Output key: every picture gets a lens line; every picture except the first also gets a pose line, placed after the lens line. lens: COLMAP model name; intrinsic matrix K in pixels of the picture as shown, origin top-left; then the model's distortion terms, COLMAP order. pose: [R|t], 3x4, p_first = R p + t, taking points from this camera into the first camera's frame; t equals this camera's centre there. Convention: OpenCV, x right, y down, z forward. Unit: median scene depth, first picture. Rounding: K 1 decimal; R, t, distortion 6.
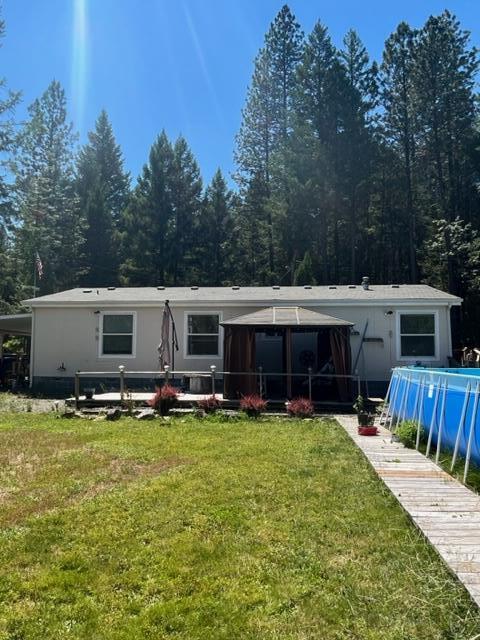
lens RADIAL K [[482.7, 0, 240.0], [0, 482.7, 321.8], [0, 0, 1]] dist [-0.001294, -0.010693]
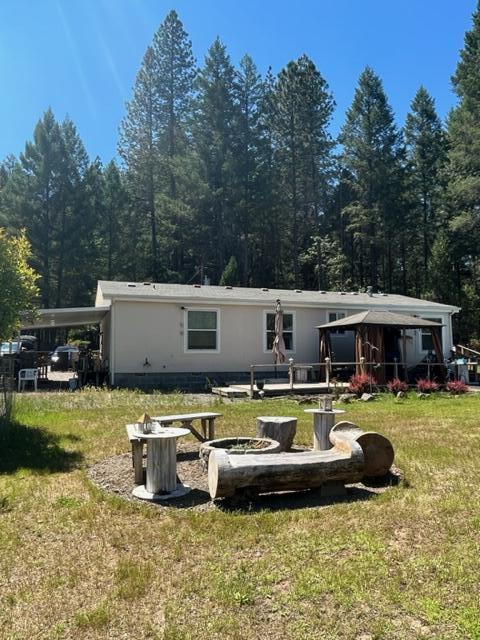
lens RADIAL K [[482.7, 0, 239.7], [0, 482.7, 320.0], [0, 0, 1]] dist [-0.001294, -0.010693]
pose [[0.904171, 0.023518, 0.426524, -0.623889], [-0.024127, 0.999701, -0.003975, 0.006405], [-0.426490, -0.006696, 0.904468, 0.025944]]
